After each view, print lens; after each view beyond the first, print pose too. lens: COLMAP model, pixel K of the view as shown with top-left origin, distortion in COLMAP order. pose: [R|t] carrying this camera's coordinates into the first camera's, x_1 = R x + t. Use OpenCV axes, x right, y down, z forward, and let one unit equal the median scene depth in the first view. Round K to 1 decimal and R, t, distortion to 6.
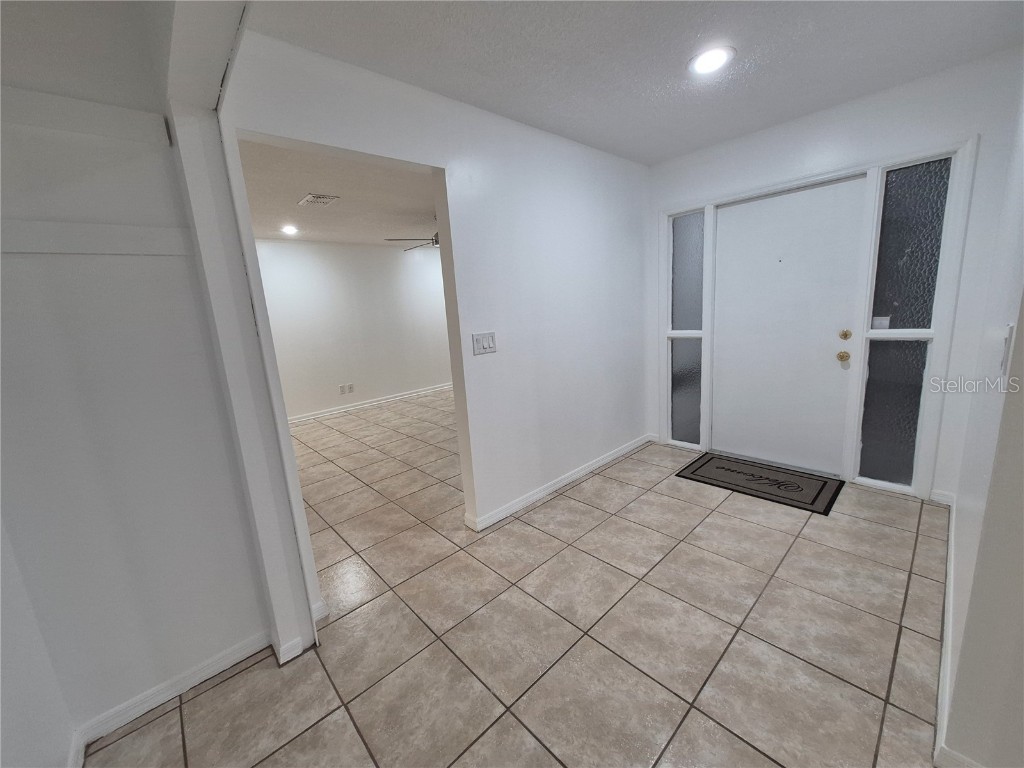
lens RADIAL K [[400.9, 0, 512.6], [0, 400.9, 388.6], [0, 0, 1]] dist [0.009446, -0.003171]
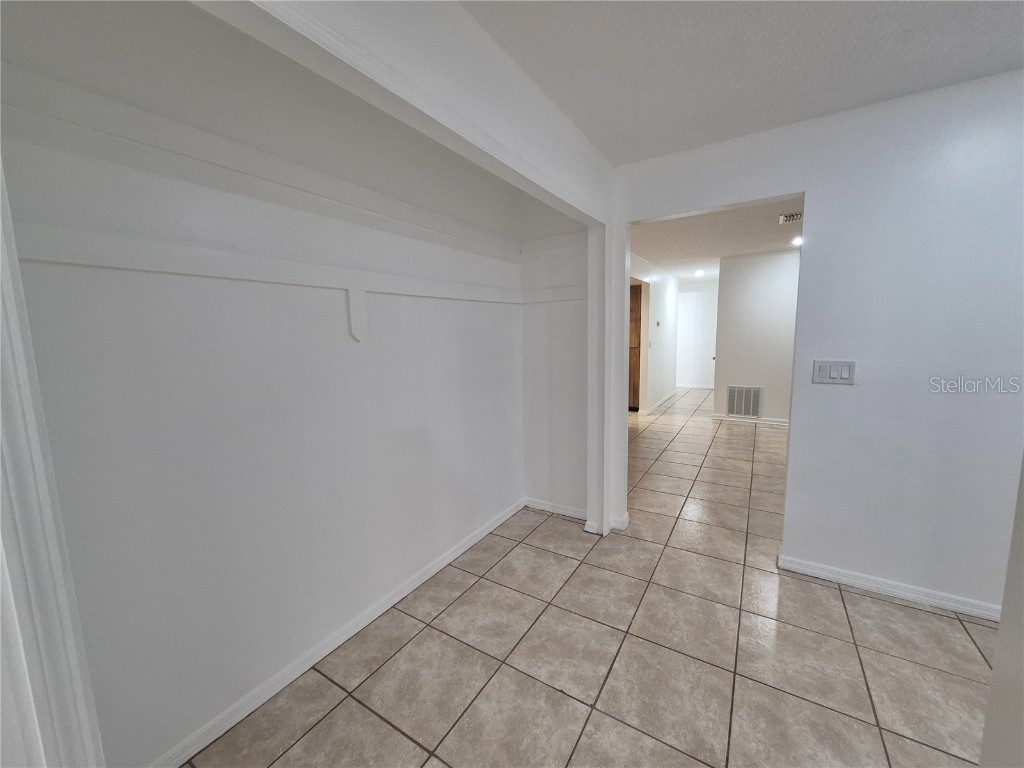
lens RADIAL K [[400.9, 0, 502.4], [0, 400.9, 372.1], [0, 0, 1]] dist [0.009446, -0.003171]
pose [[0.245573, 0.160010, -0.956081, 0.571341], [-0.193245, 0.974567, 0.113468, -0.069383], [0.949921, 0.156893, 0.270248, 0.057329]]
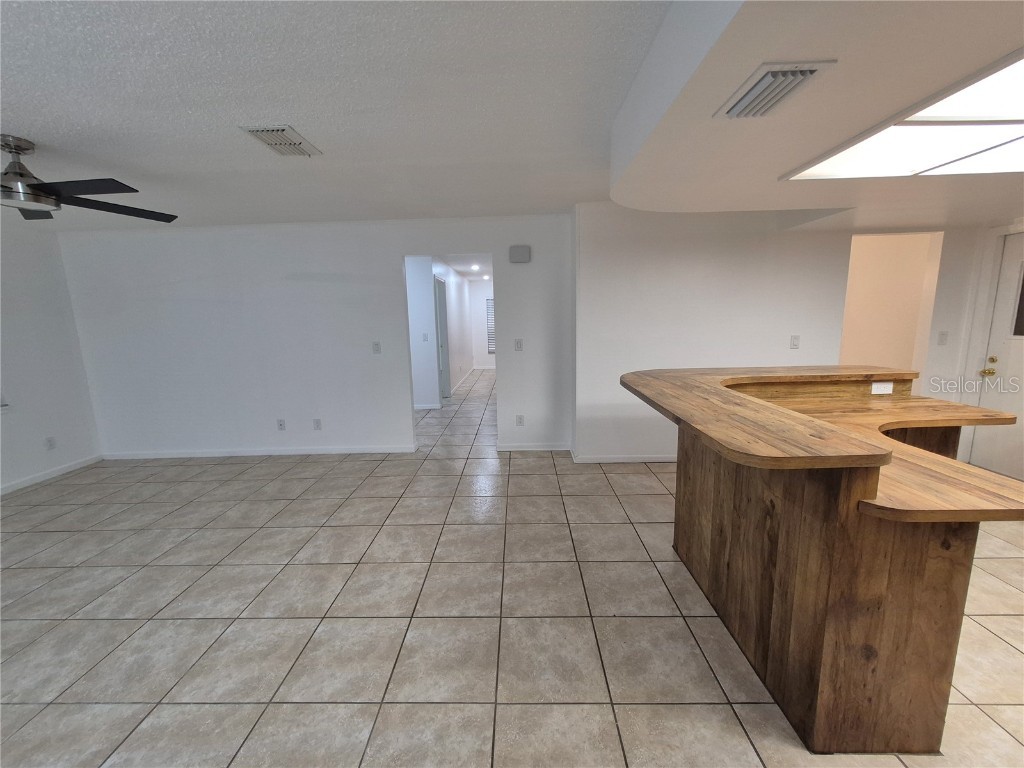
lens RADIAL K [[400.9, 0, 509.9], [0, 400.9, 382.6], [0, 0, 1]] dist [0.009446, -0.003171]
pose [[-0.715431, -0.029817, 0.698047, -1.608727], [0.212223, 0.942611, 0.257771, -0.295525], [-0.665672, 0.332559, -0.668046, 1.798229]]
